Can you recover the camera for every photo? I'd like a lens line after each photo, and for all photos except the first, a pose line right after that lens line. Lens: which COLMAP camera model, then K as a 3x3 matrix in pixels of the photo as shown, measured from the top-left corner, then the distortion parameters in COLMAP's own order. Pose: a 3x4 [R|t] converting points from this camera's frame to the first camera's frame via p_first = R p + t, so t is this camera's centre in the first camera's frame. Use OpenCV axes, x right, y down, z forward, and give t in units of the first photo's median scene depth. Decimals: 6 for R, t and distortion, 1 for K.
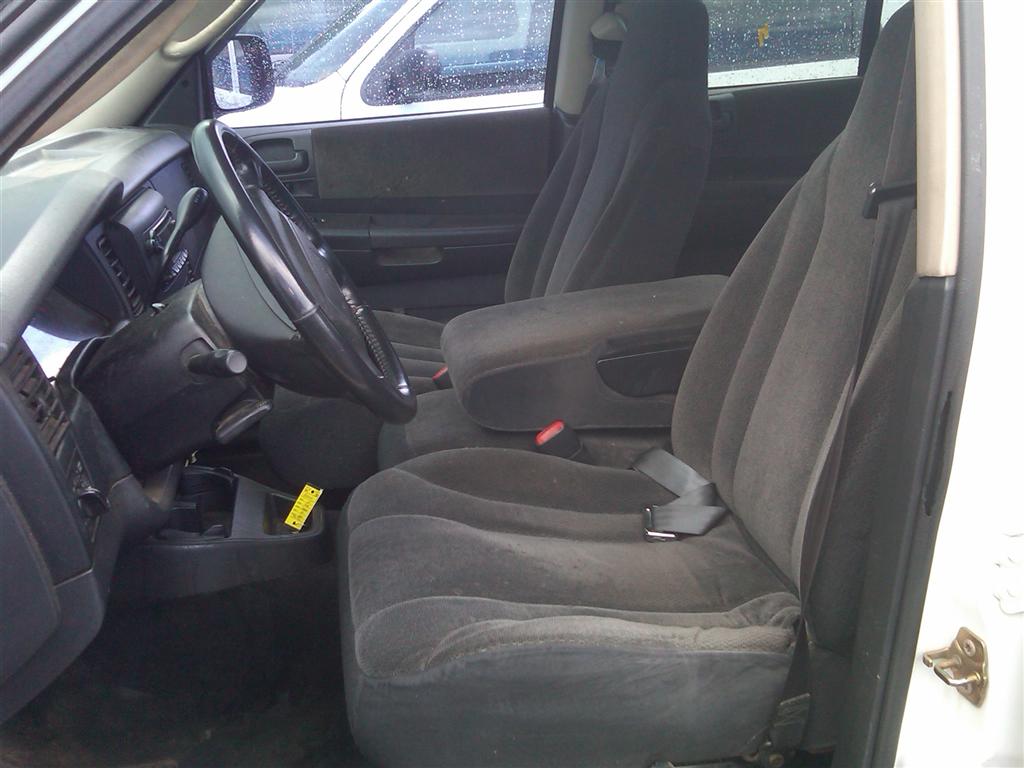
lens RADIAL K [[1098.9, 0, 512.0], [0, 1098.9, 384.0], [0, 0, 1]] dist [0.078648, -0.012478]
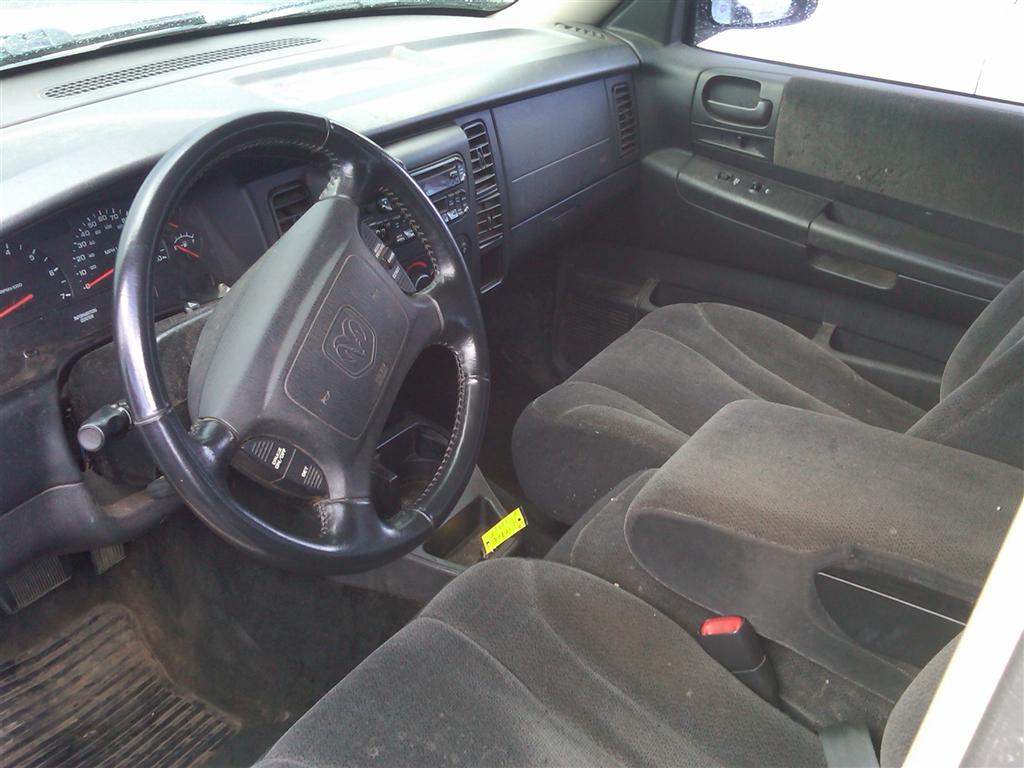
lens RADIAL K [[1098.9, 0, 512.0], [0, 1098.9, 384.0], [0, 0, 1]] dist [0.078648, -0.012478]
pose [[0.763132, 0.399321, -0.508107, 0.158266], [-0.329963, 0.916802, 0.224940, -0.145678], [0.555656, -0.004002, 0.831402, 0.238979]]
